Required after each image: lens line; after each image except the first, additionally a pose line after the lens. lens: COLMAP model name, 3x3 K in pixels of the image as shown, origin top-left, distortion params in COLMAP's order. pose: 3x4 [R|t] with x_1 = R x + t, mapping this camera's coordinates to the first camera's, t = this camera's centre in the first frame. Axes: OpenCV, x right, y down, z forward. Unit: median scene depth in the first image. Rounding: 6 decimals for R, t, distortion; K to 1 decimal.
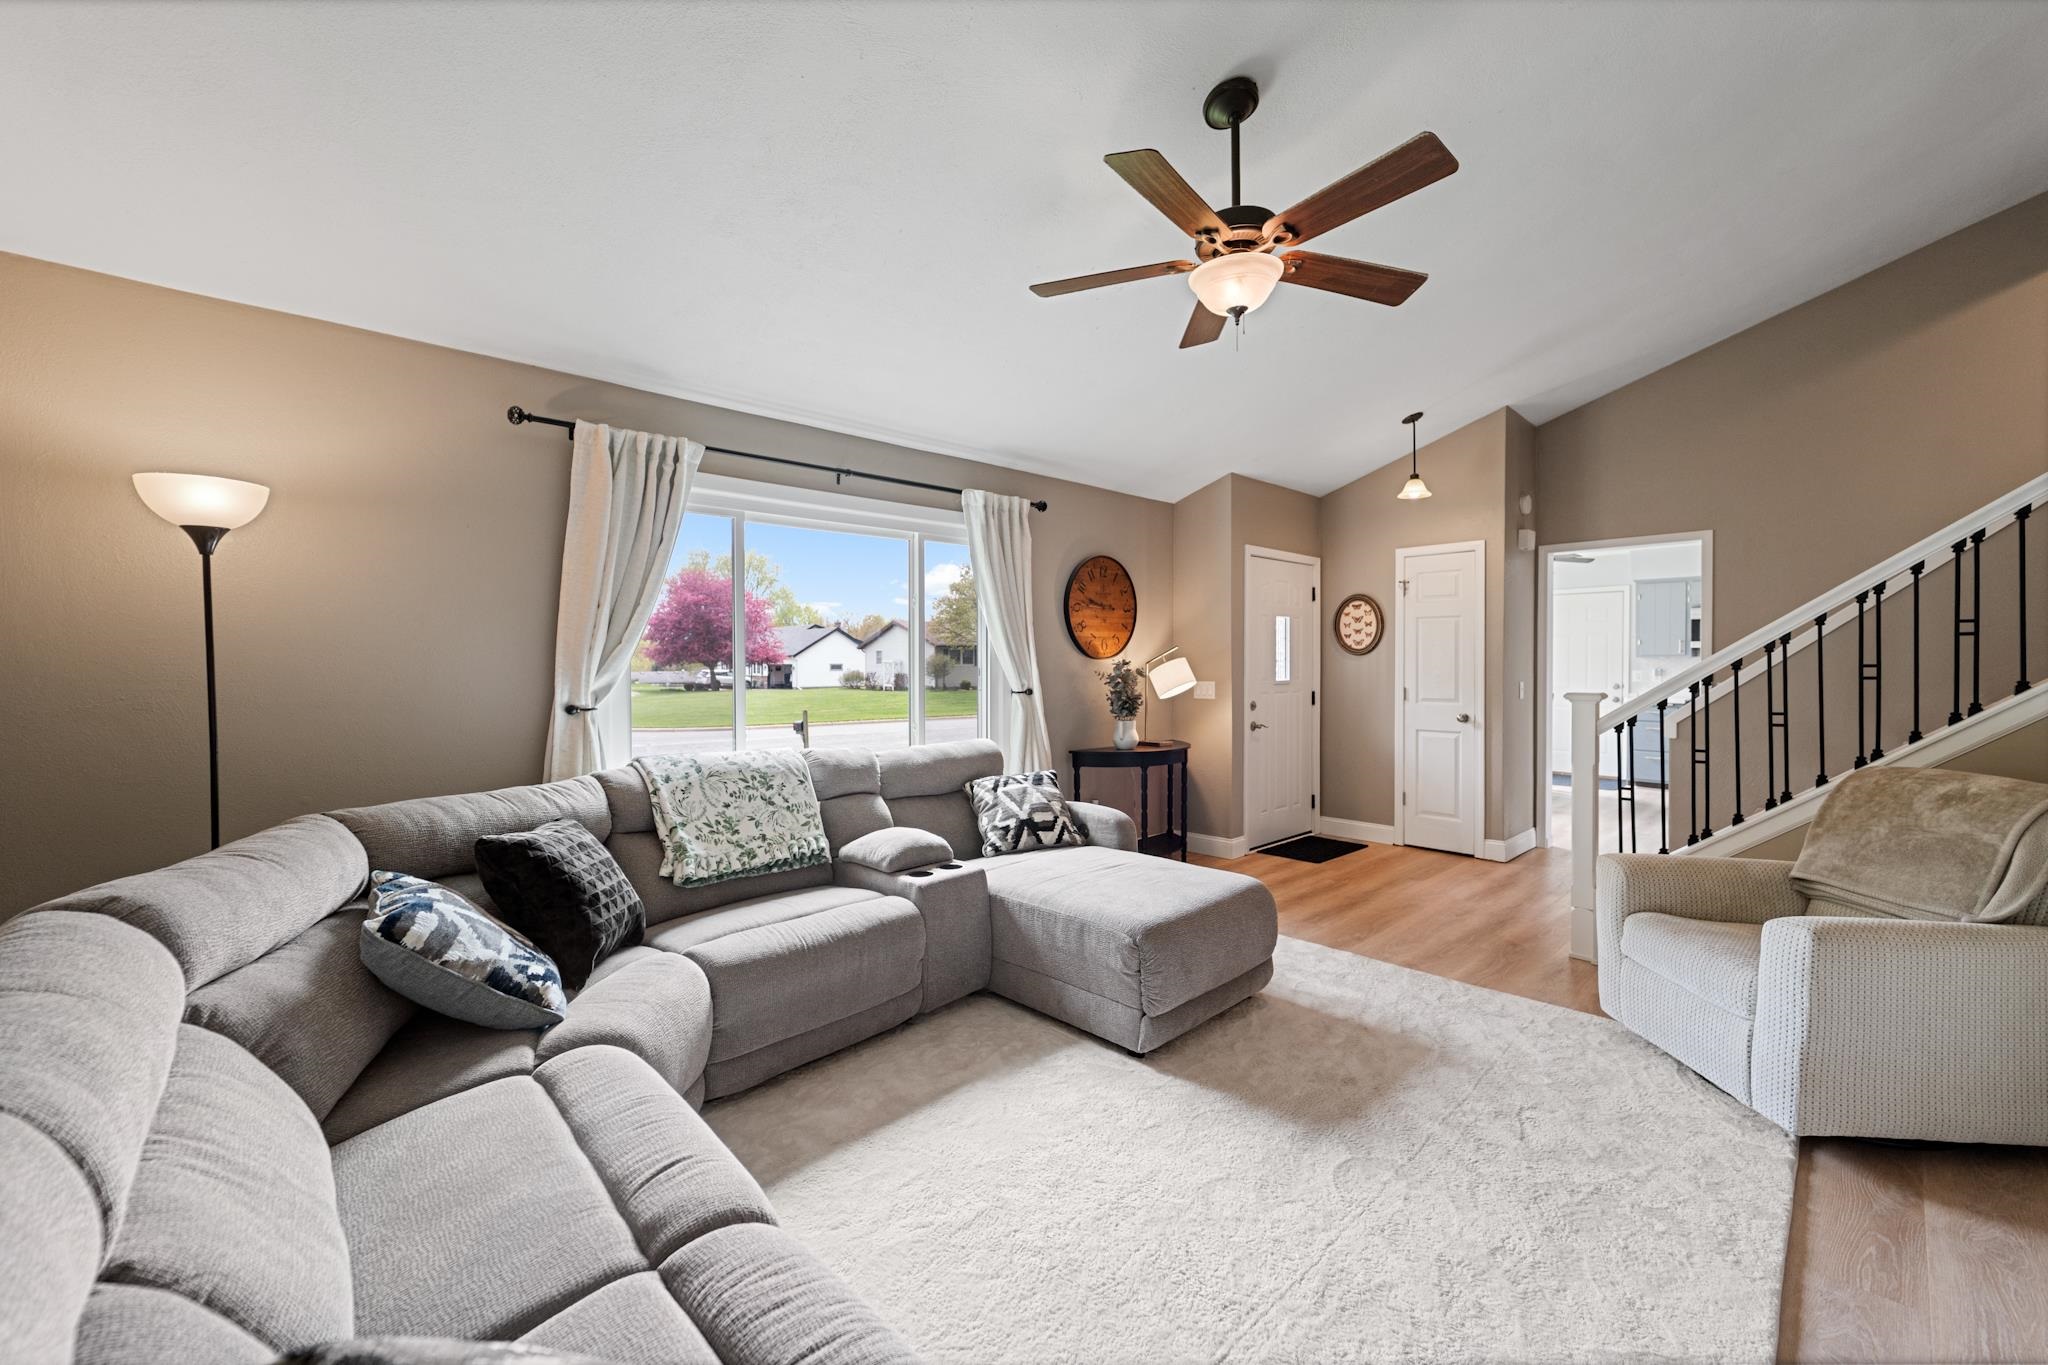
lens RADIAL K [[806.2, 0, 1027.2], [0, 806.2, 666.6], [0, 0, 1]] dist [0.000375, 0.000061]
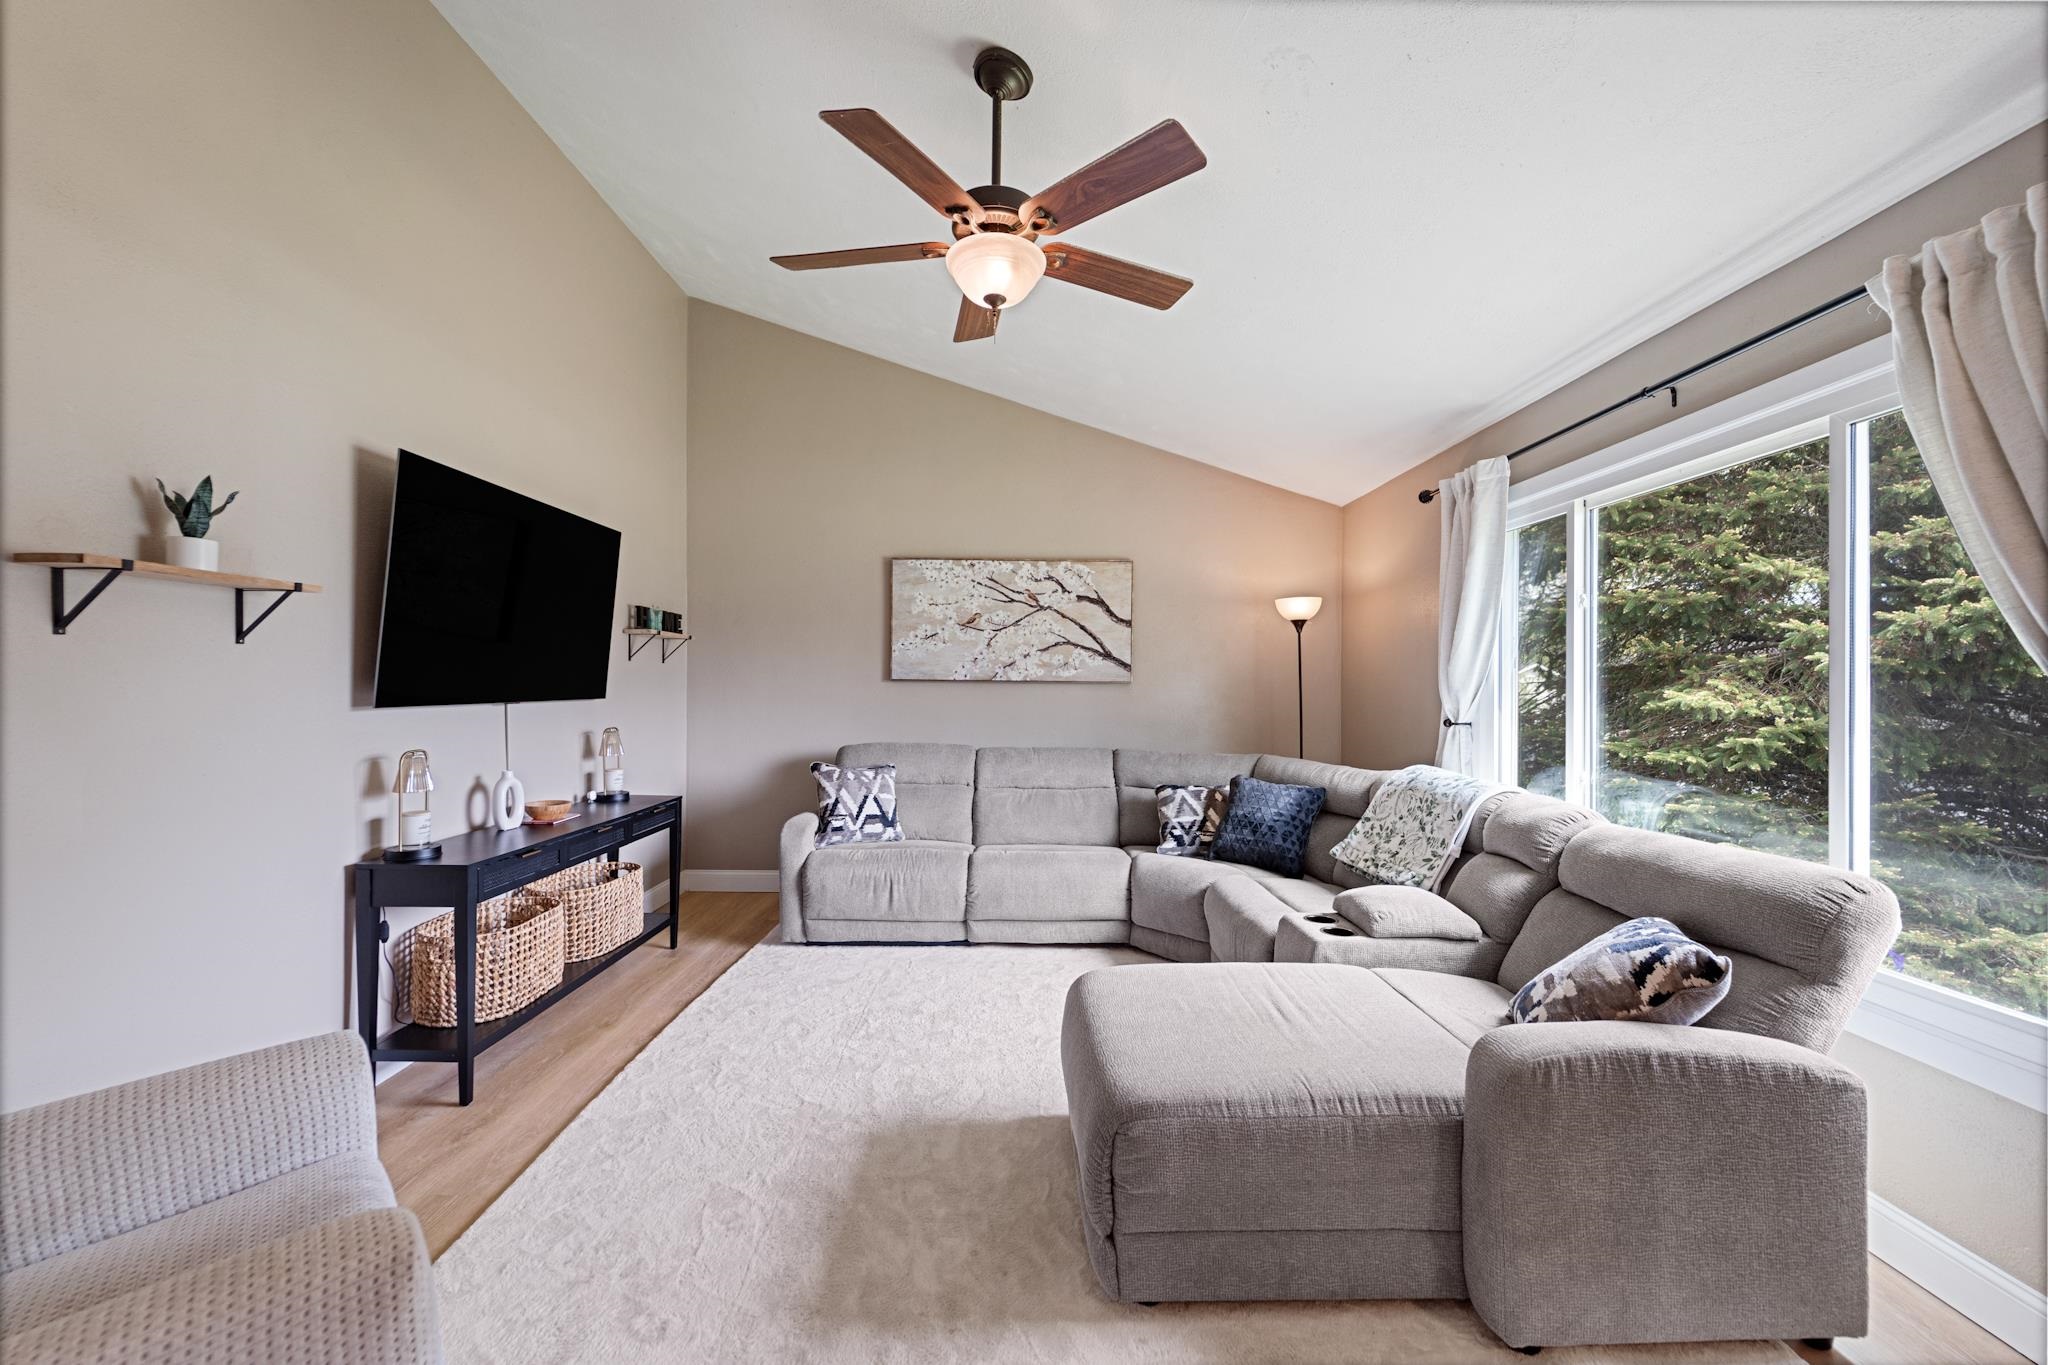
lens RADIAL K [[821.9, 0, 1025.9], [0, 821.9, 682.5], [0, 0, 1]] dist [-0.000652, -0.000029]
pose [[-0.682539, -0.000145, -0.730850, 0.720719], [-0.007760, 0.999945, 0.007048, -0.010147], [0.730808, 0.010482, -0.682502, 1.306007]]
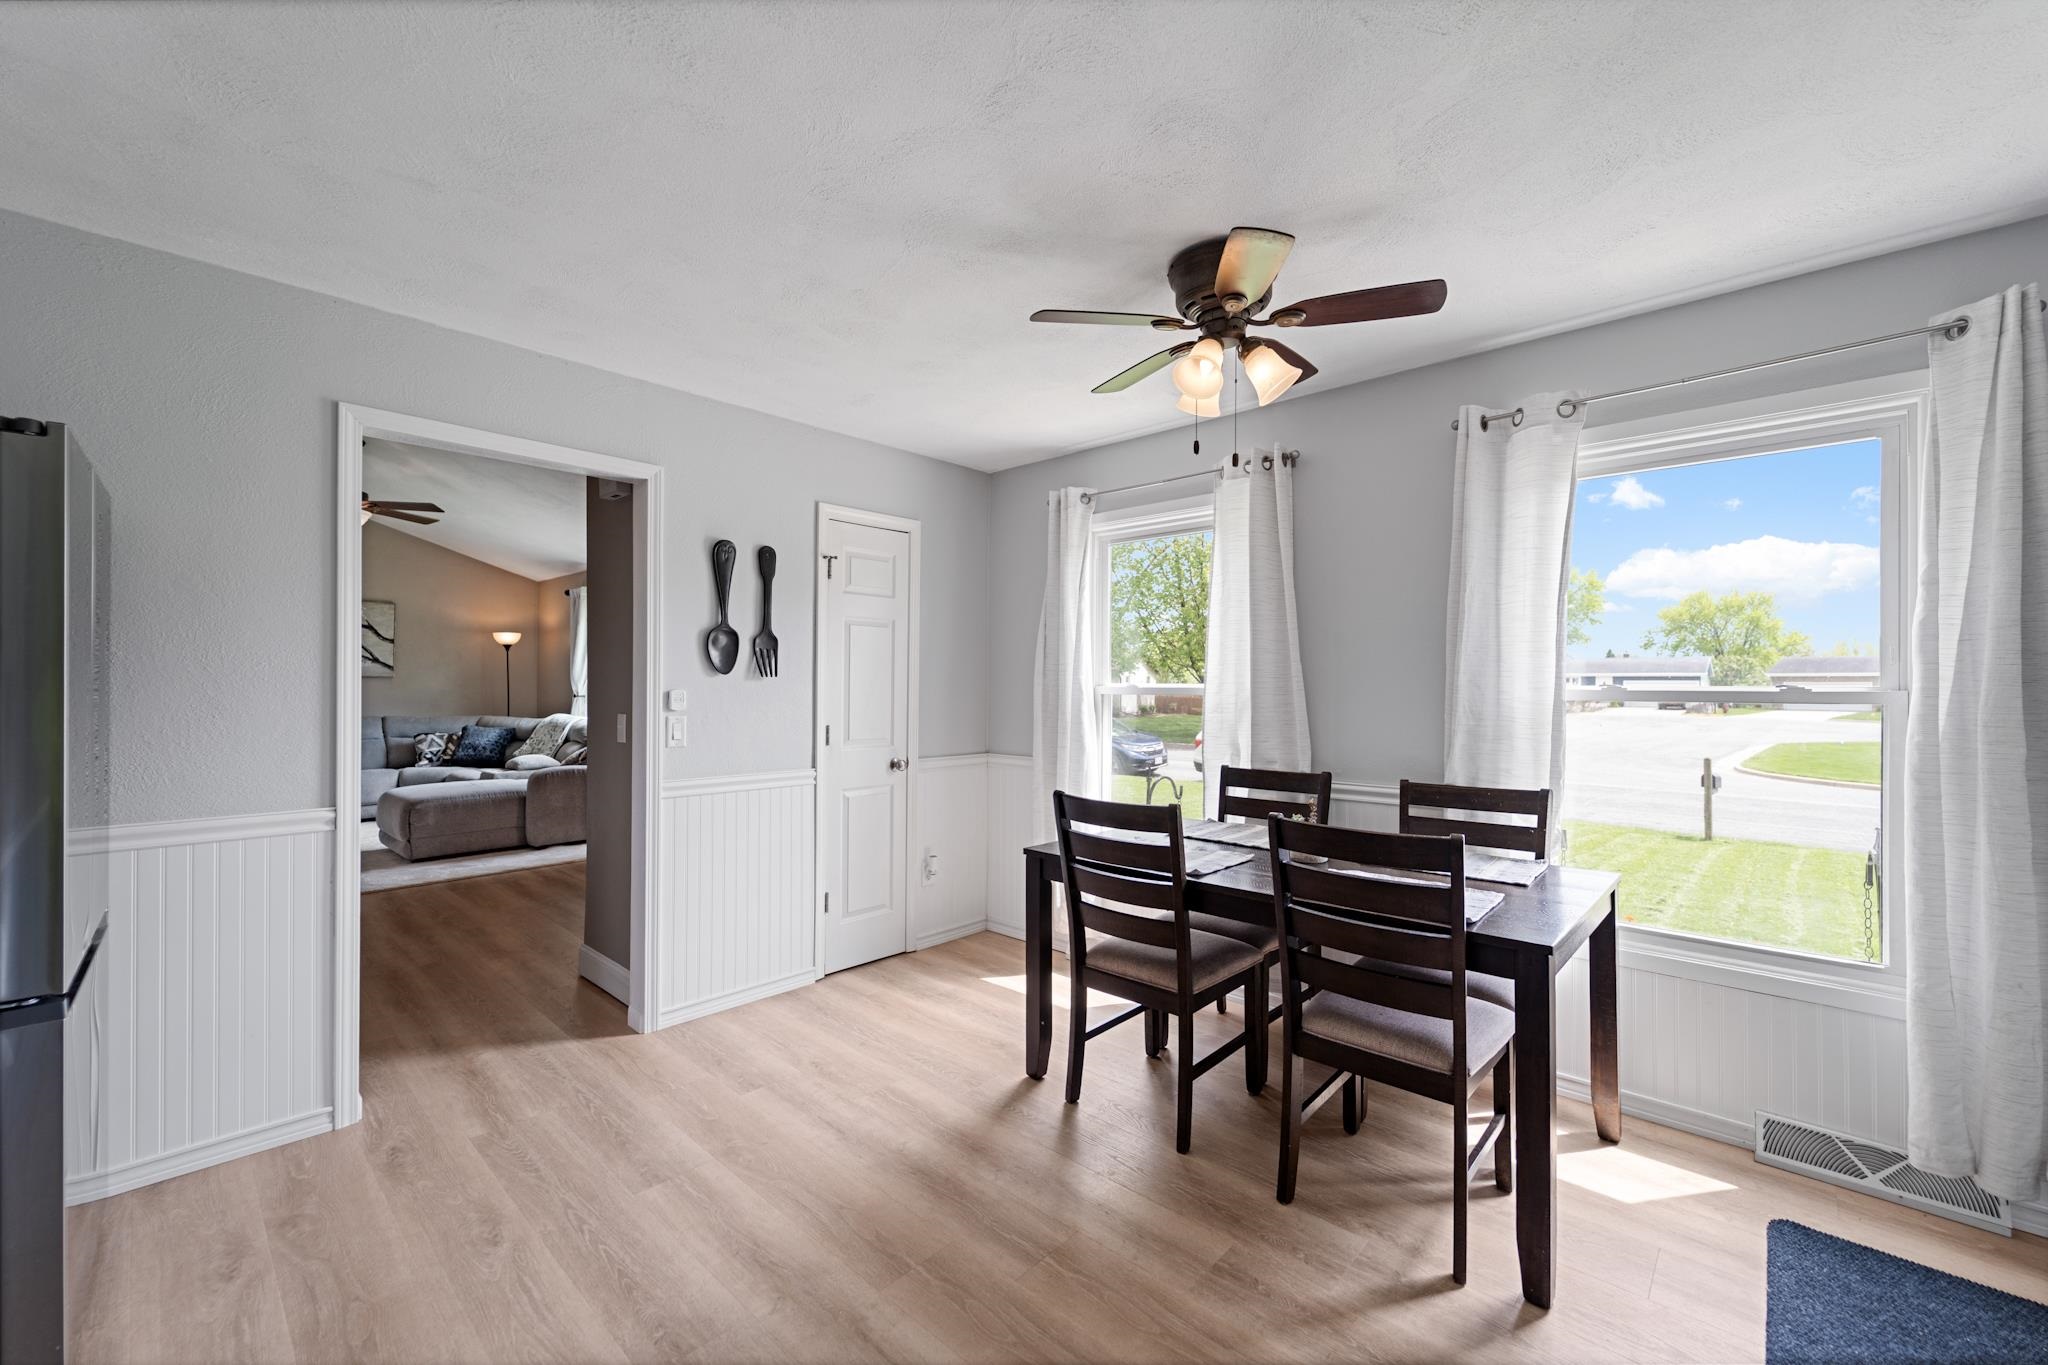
lens RADIAL K [[821.9, 0, 1025.9], [0, 821.9, 682.5], [0, 0, 1]] dist [-0.000652, -0.000029]
pose [[0.067957, 0.001067, -0.997688, 2.167156], [-0.014155, 0.999900, 0.000105, -0.012526], [0.997588, 0.014115, 0.067966, 2.200222]]
